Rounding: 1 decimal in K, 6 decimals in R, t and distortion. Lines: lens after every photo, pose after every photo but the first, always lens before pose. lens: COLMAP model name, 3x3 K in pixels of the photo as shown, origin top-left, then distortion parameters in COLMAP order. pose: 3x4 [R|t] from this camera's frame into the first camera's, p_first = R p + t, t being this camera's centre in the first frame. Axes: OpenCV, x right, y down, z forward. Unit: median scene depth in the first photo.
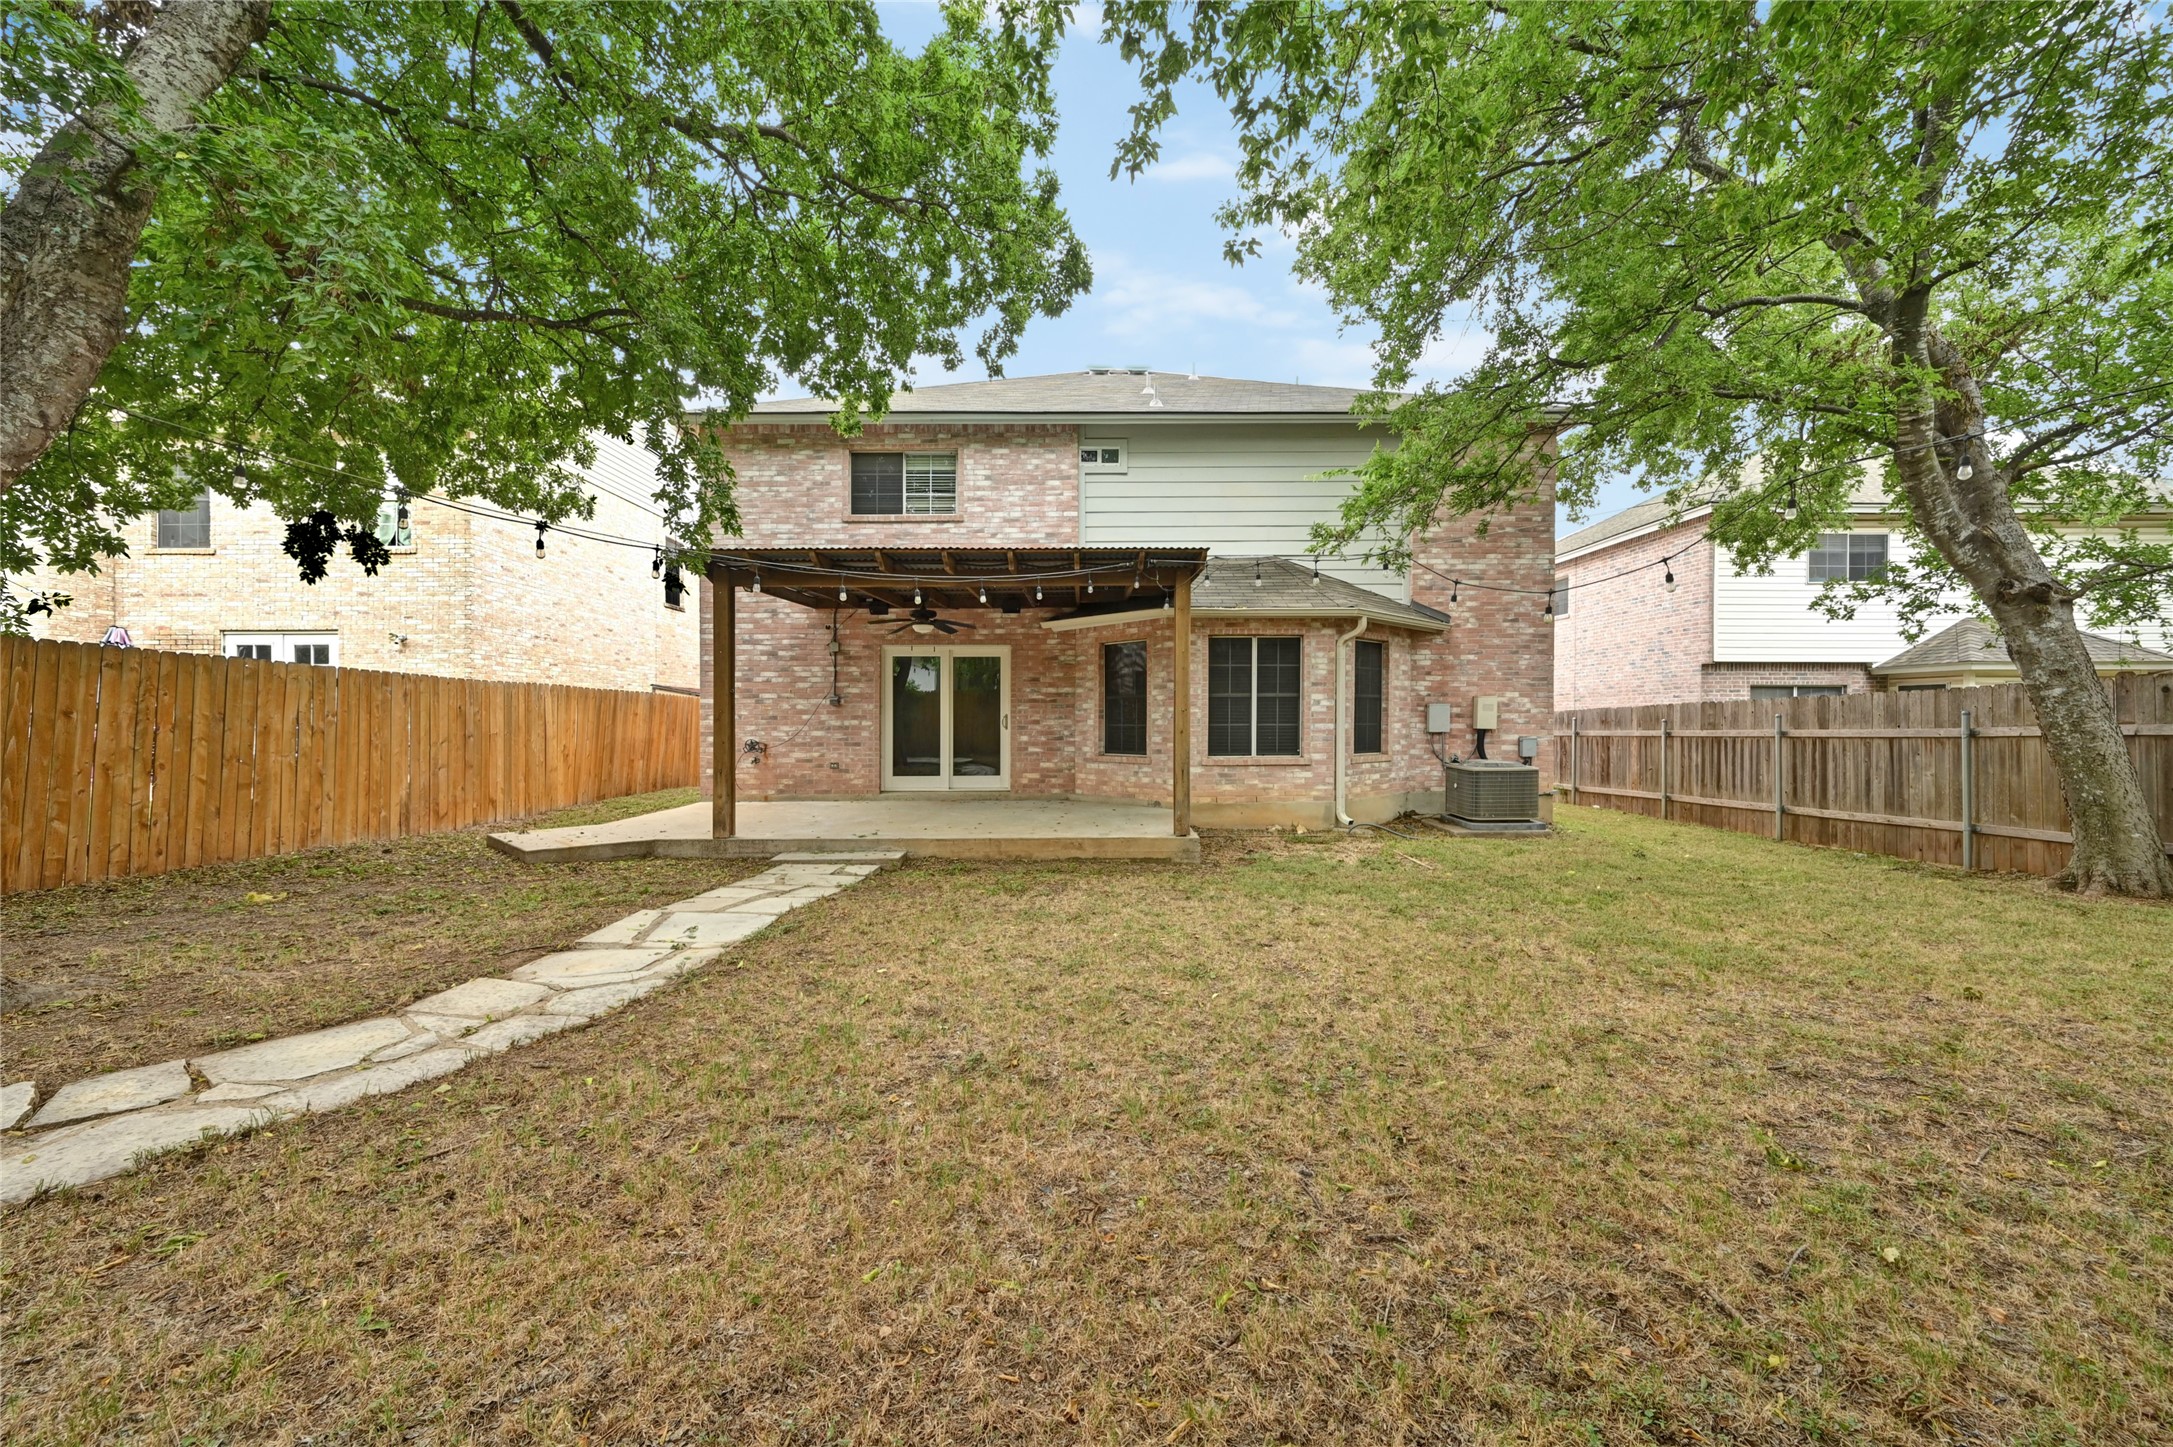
lens RADIAL K [[858.2, 0, 1085.9], [0, 858.2, 719.1], [0, 0, 1]] dist [0.000967, 0.000233]
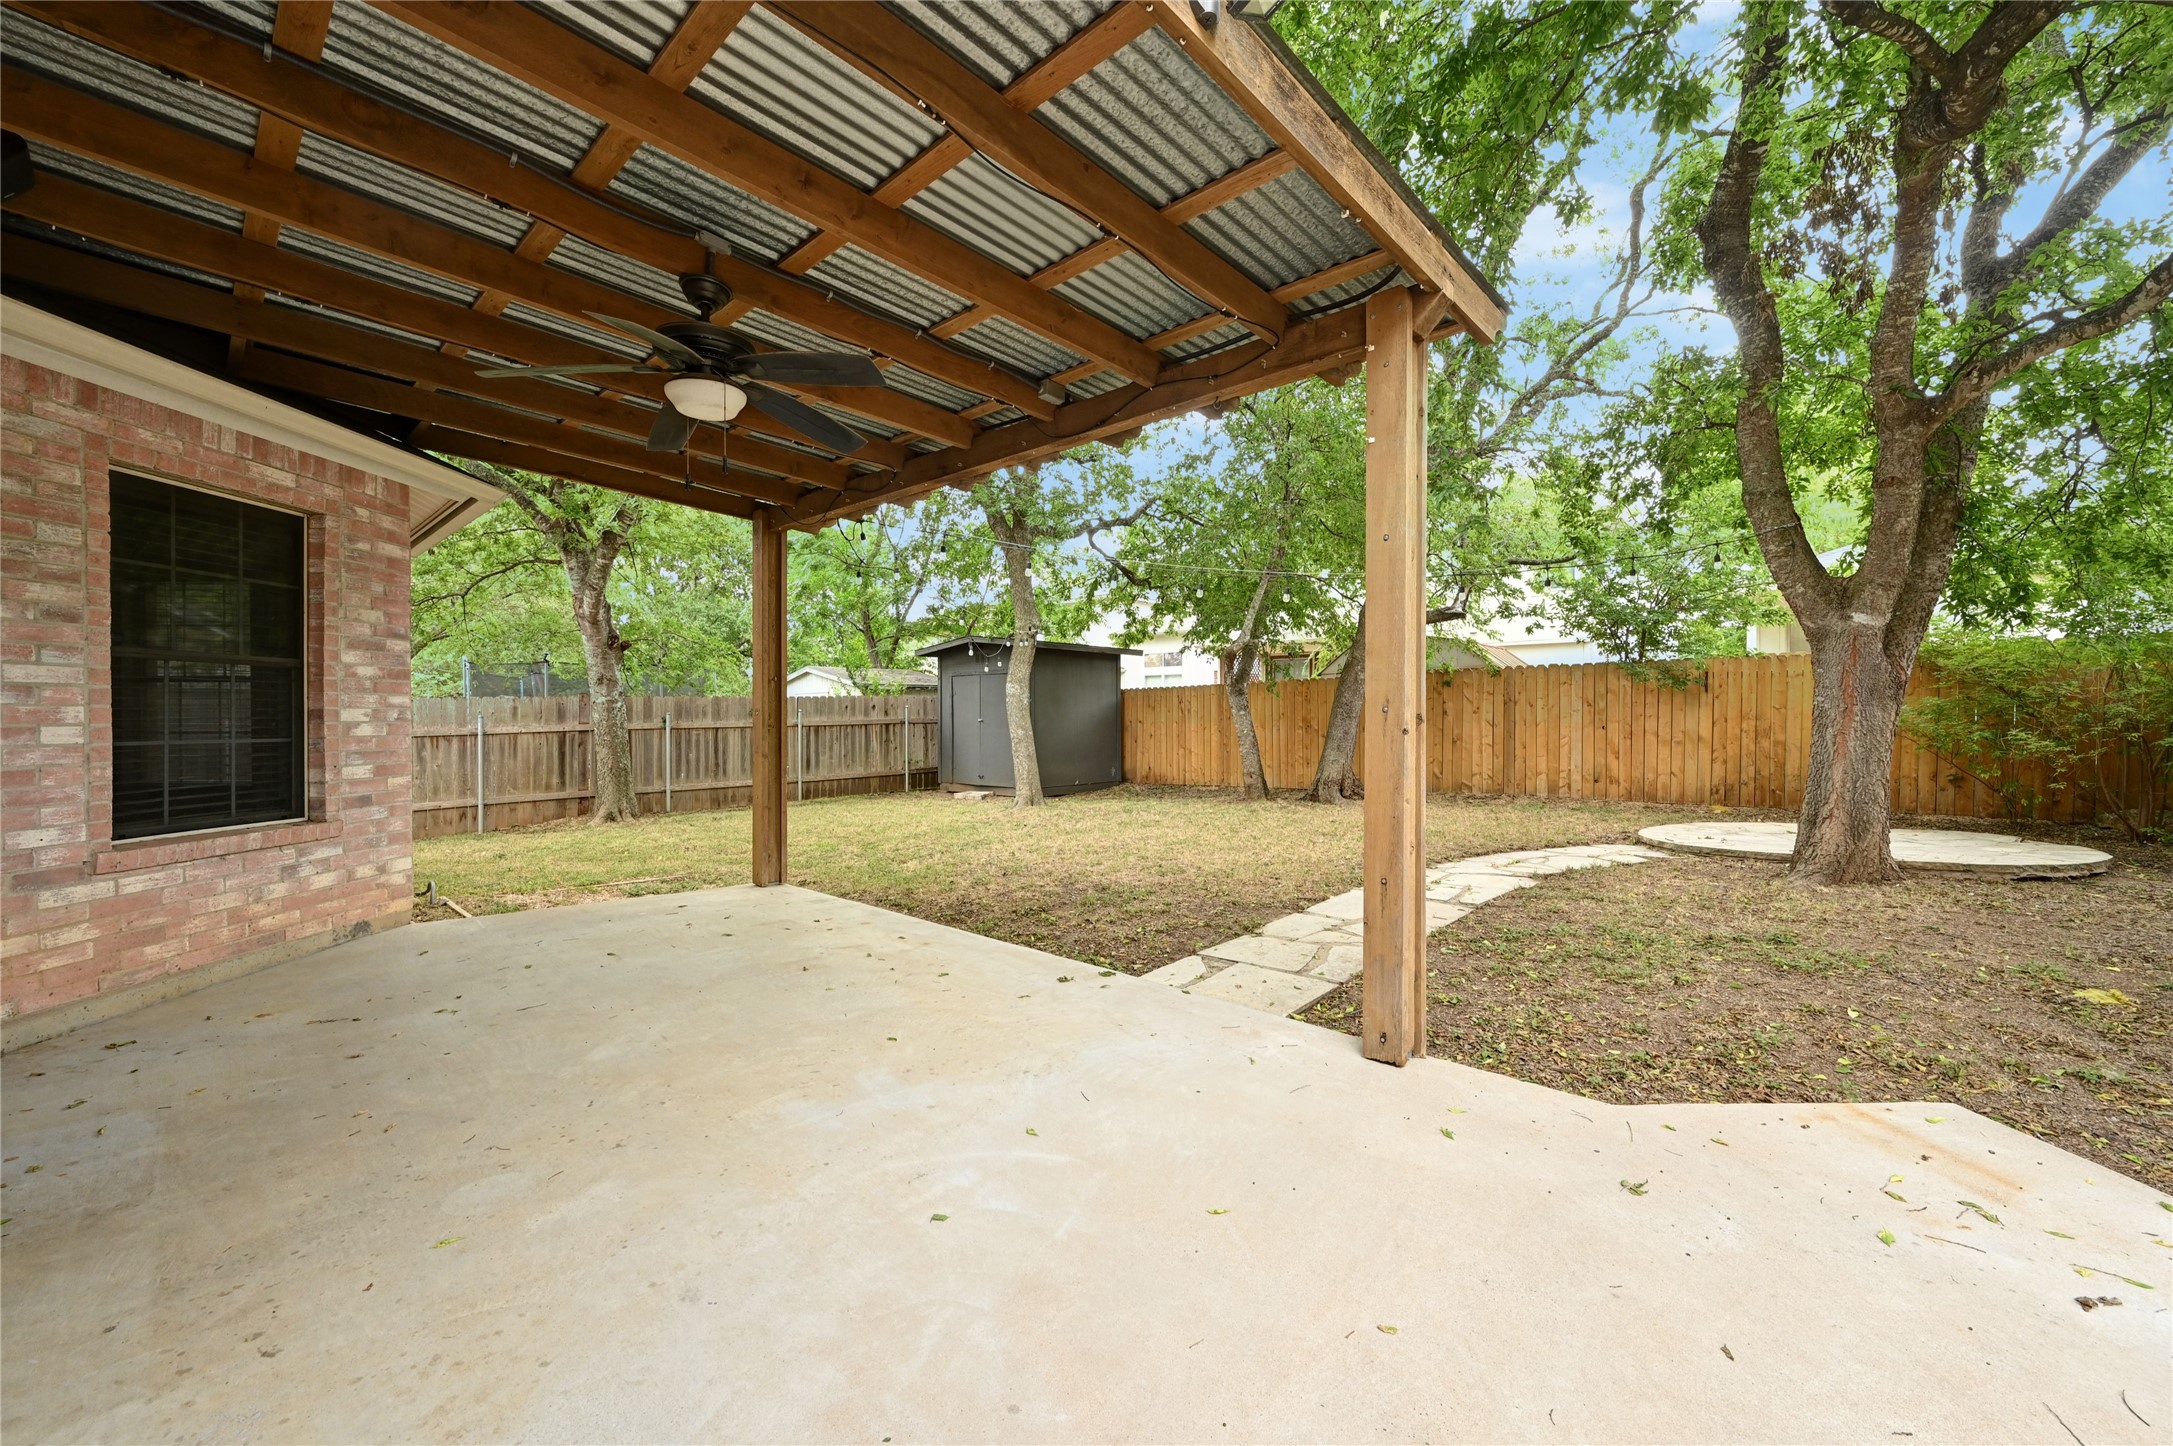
lens RADIAL K [[849.0, 0, 1084.6], [0, 849.0, 723.5], [0, 0, 1]] dist [-0.000080, -0.000001]
pose [[-0.744771, -0.005792, 0.667295, -0.448898], [-0.005661, 0.999981, 0.002362, -0.003097], [-0.667297, -0.002018, -0.744789, 1.065606]]
